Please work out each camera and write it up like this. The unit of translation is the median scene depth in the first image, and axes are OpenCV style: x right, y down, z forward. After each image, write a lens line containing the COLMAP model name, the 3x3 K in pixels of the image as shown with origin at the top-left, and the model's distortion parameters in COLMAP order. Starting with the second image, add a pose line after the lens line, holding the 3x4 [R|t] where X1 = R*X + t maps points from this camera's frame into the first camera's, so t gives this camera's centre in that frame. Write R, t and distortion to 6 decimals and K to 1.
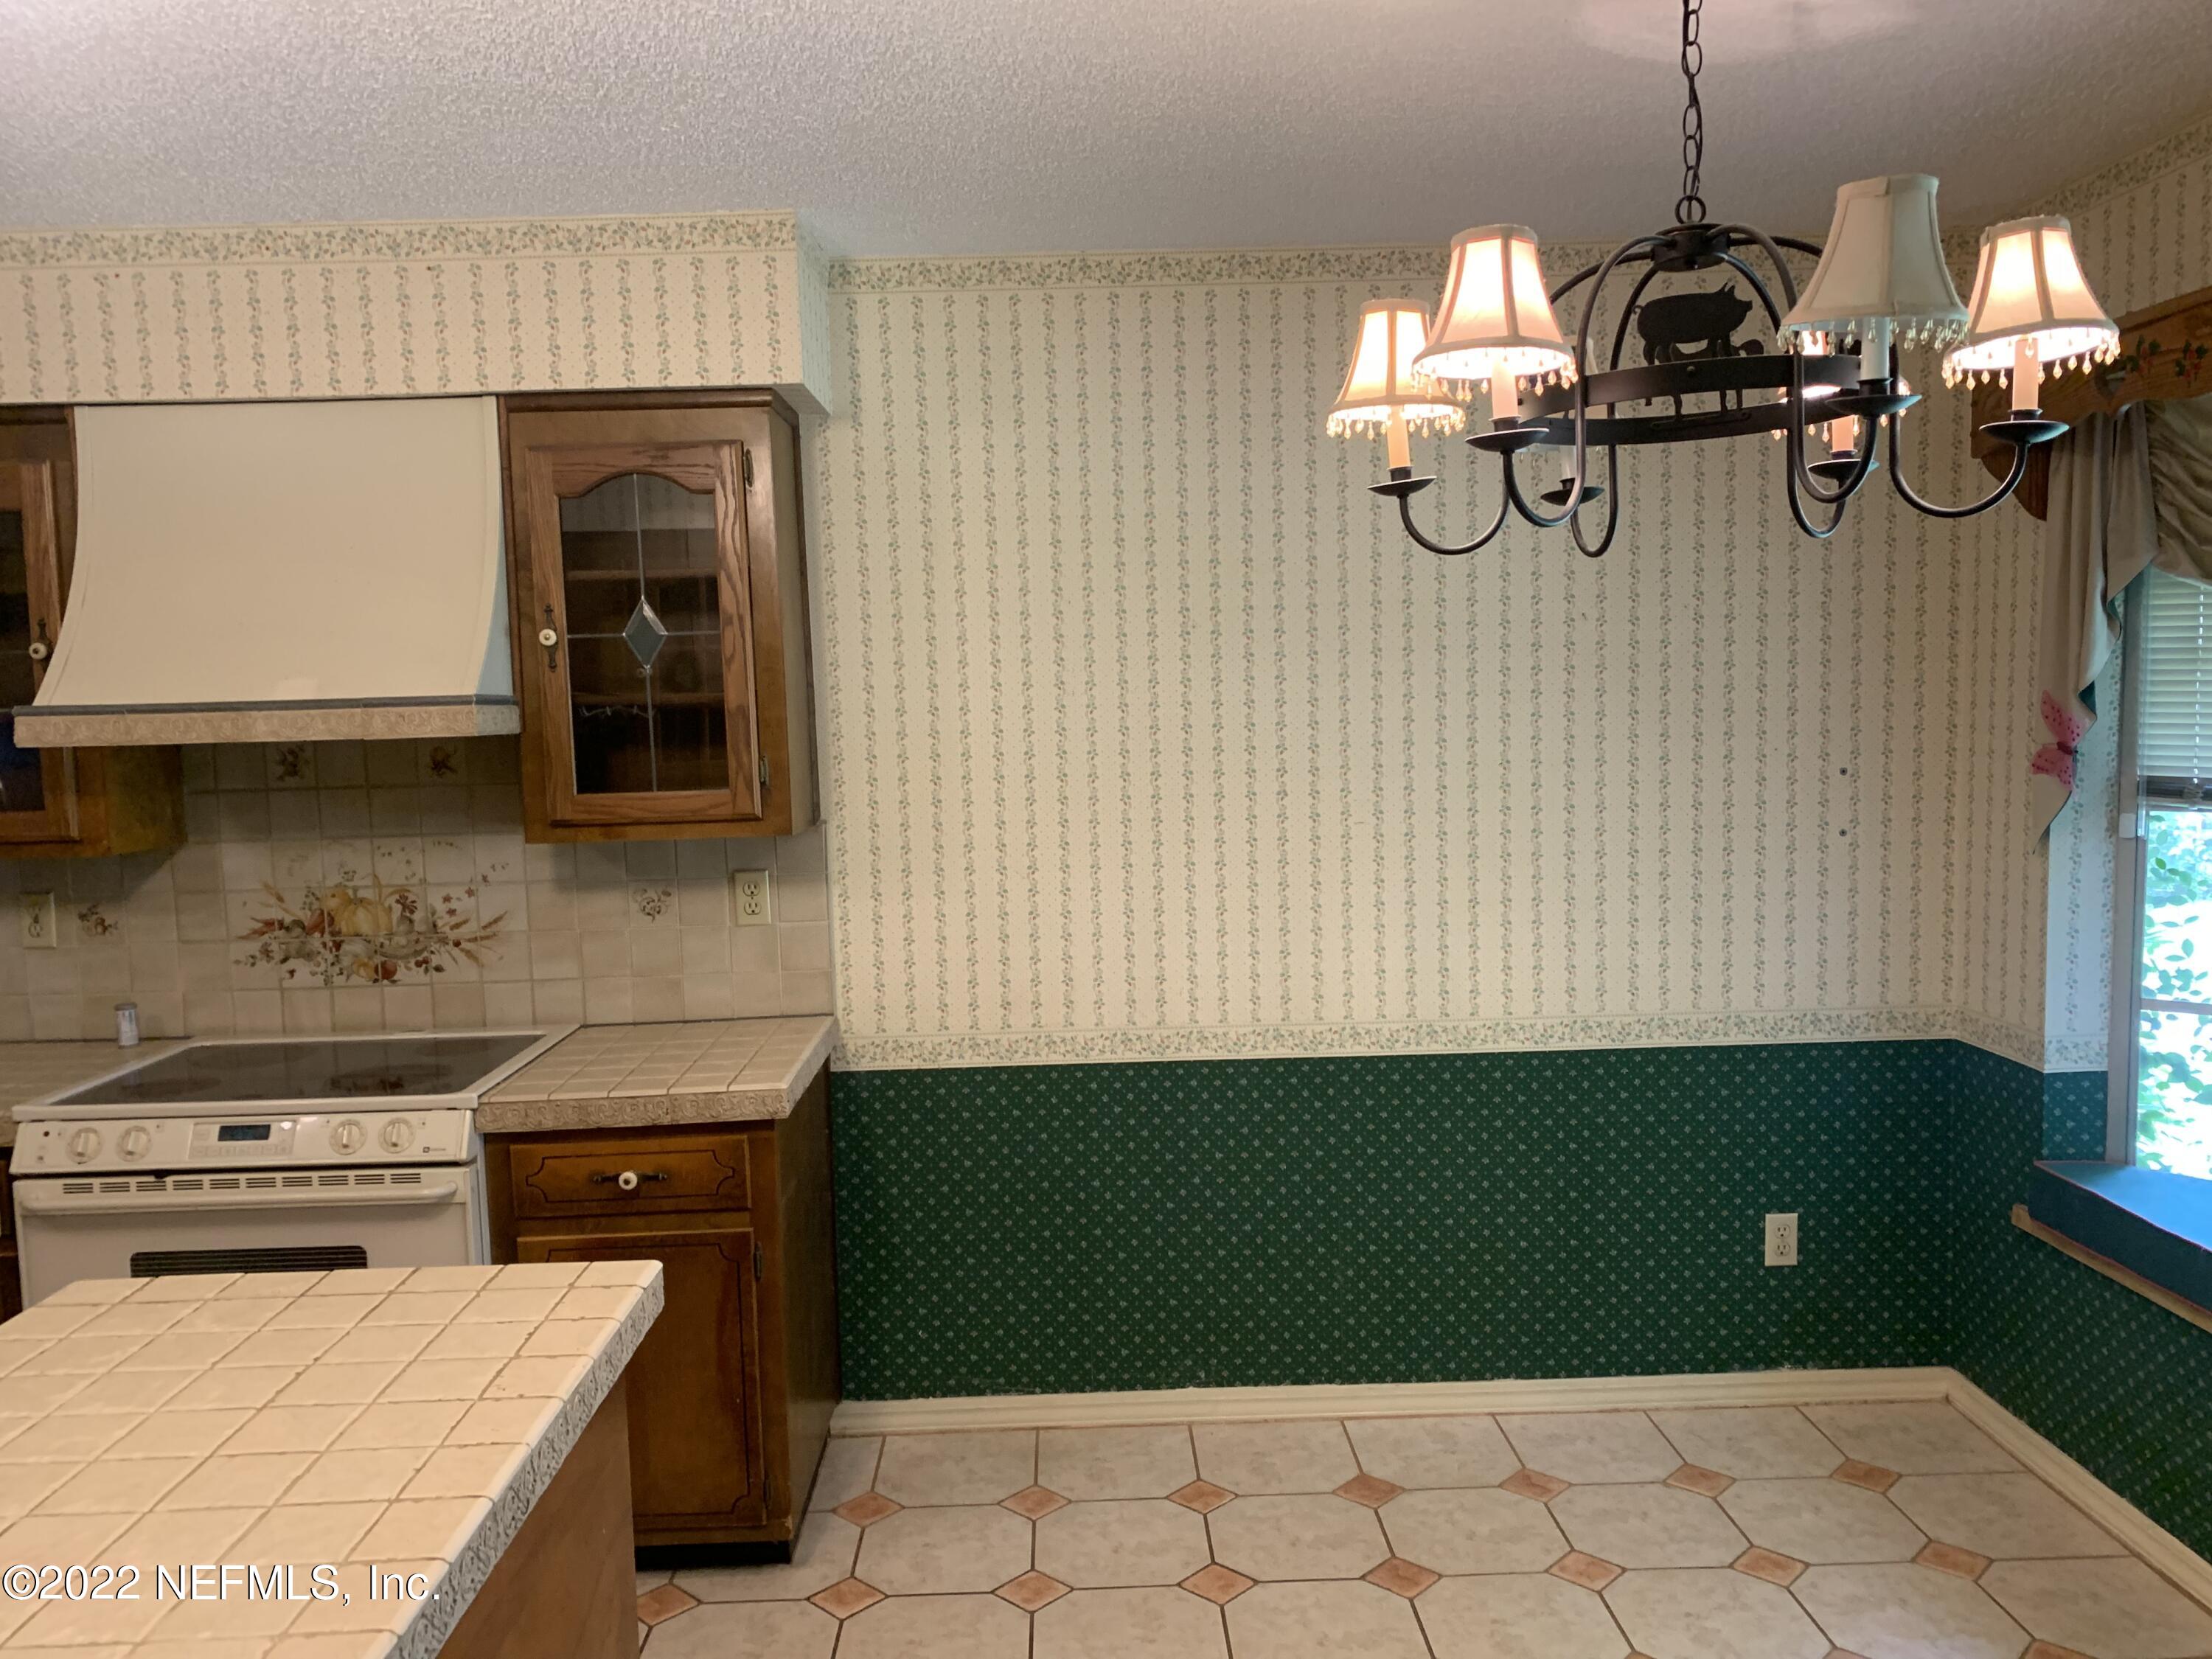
lens RADIAL K [[1680.0, 0, 1102.6], [0, 1680.0, 841.2], [0, 0, 1]] dist [0.019665, -0.019178]
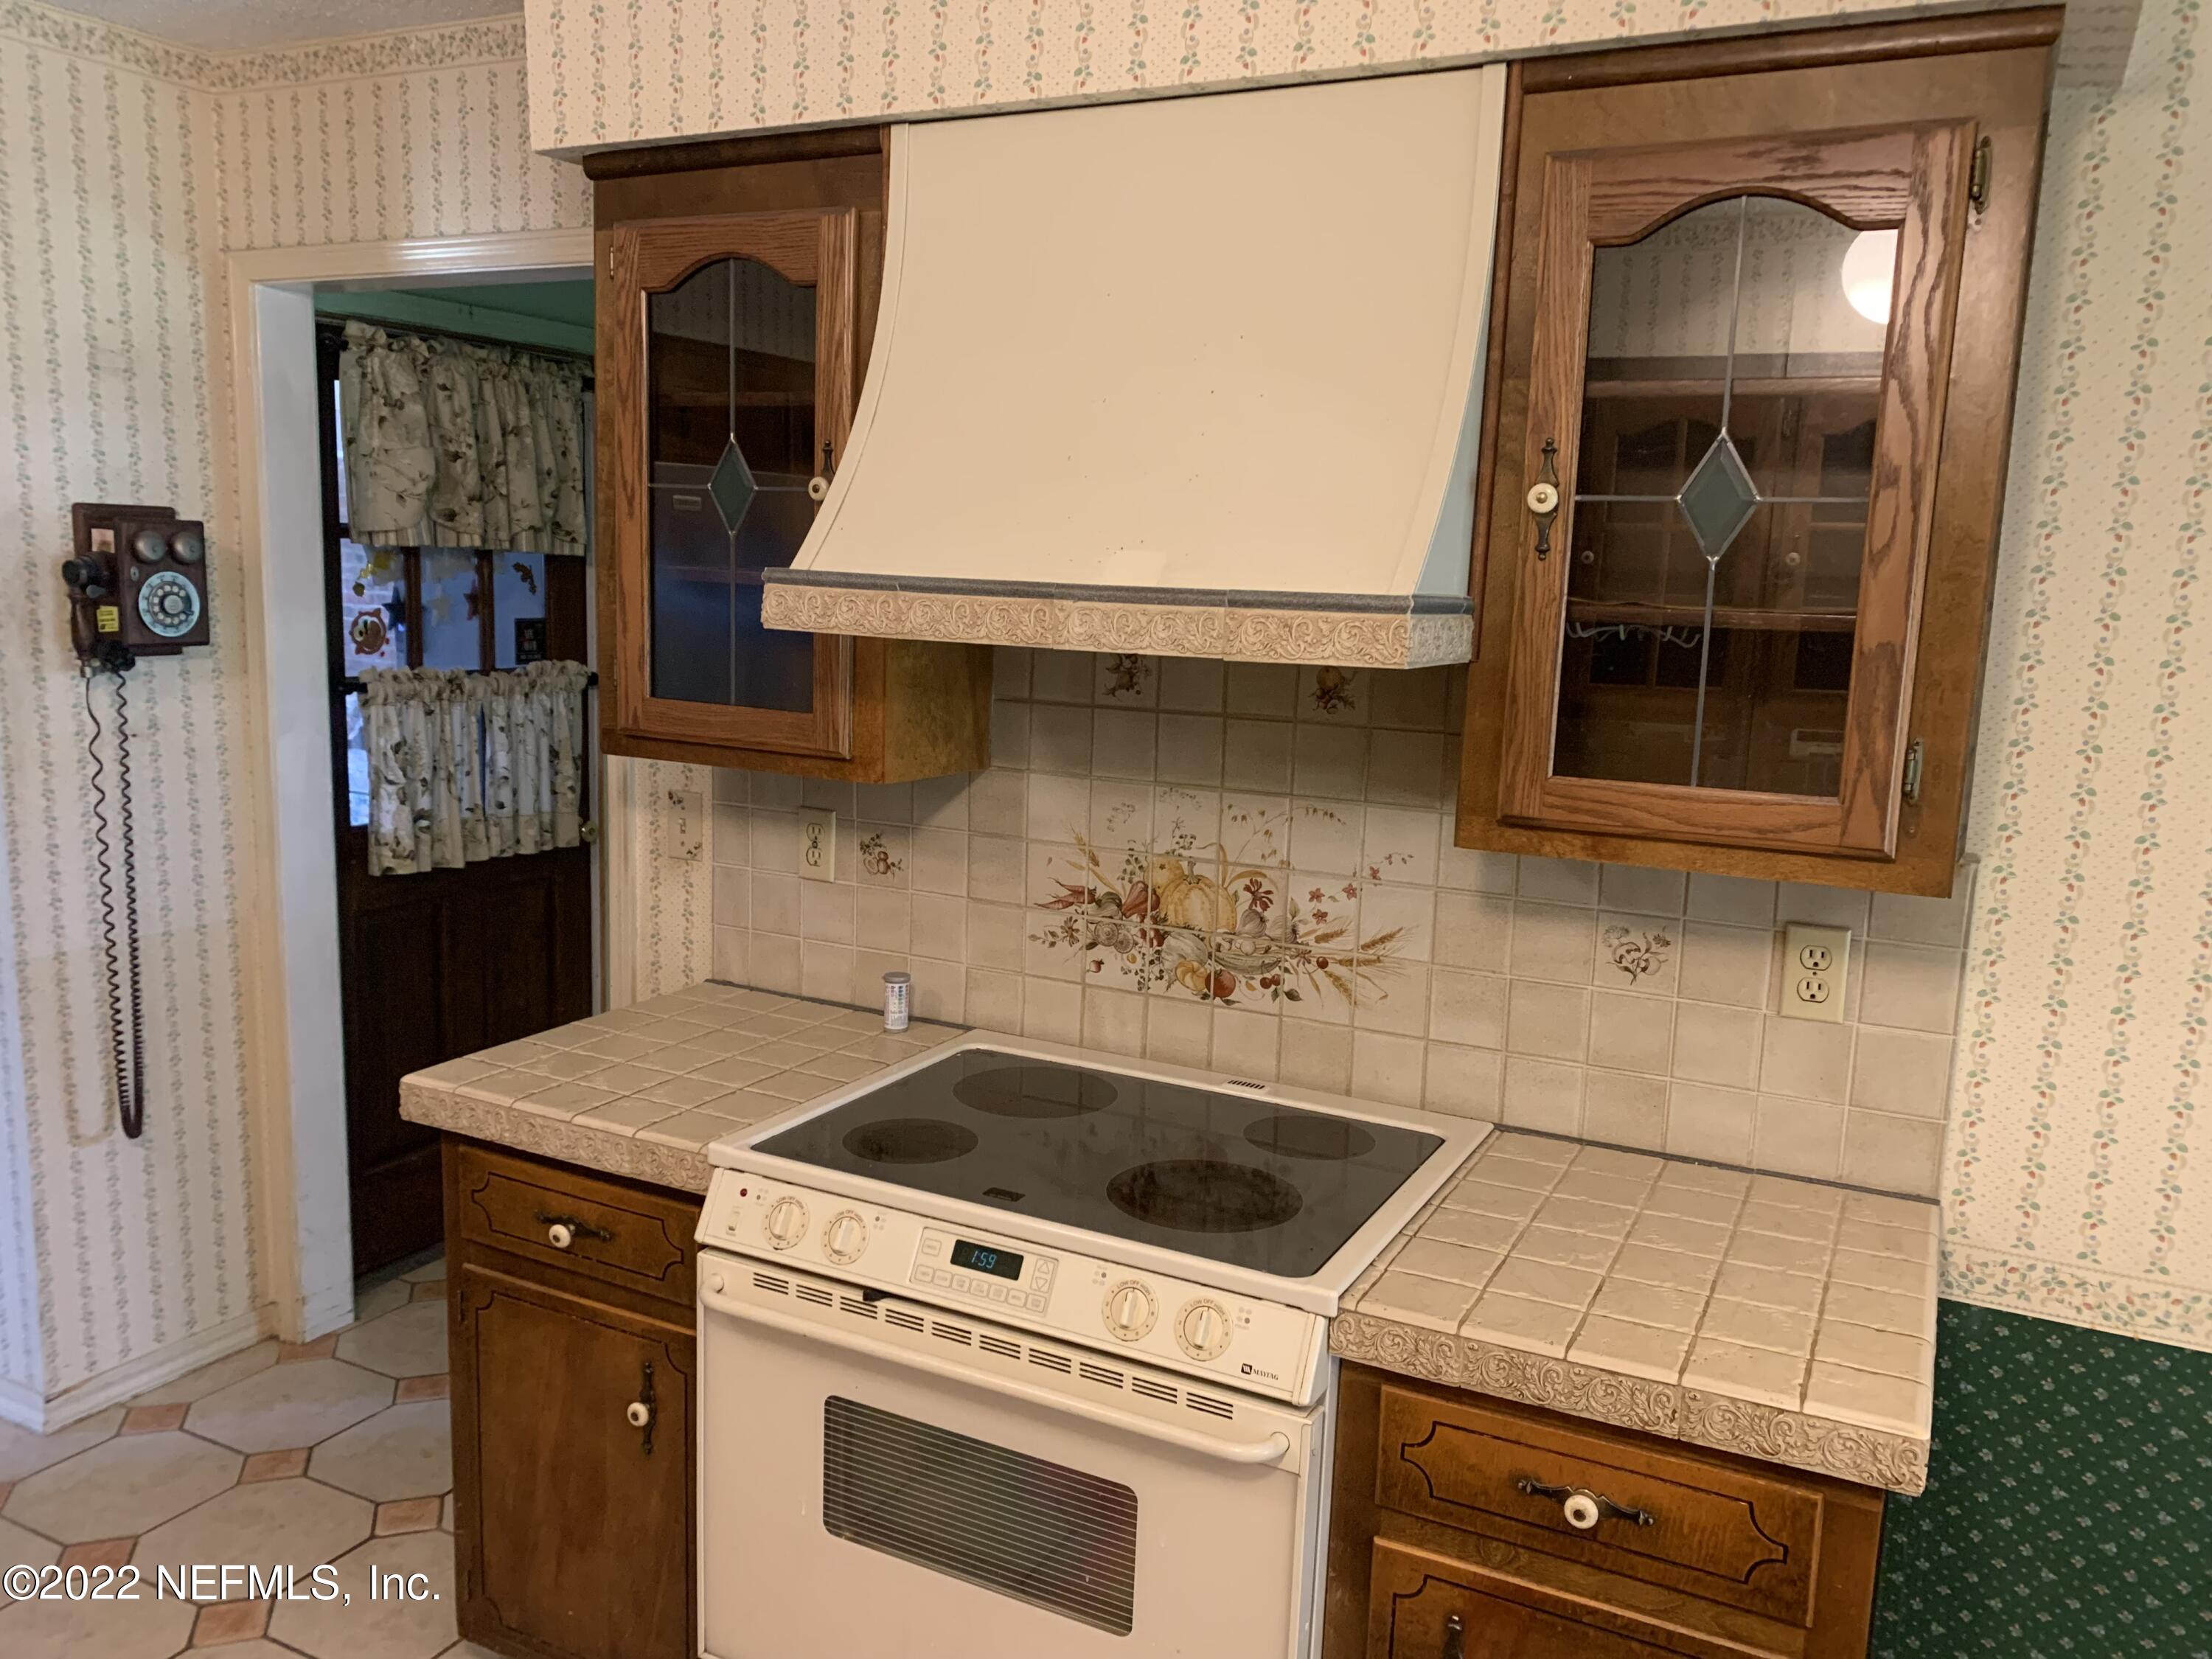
lens RADIAL K [[1680.0, 0, 1099.5], [0, 1680.0, 825.3], [0, 0, 1]] dist [0.019665, -0.019178]
pose [[0.878831, 0.130821, -0.458849, -0.182433], [-0.103494, 0.991048, 0.084333, -0.043561], [0.465774, -0.026626, 0.884503, 0.418489]]
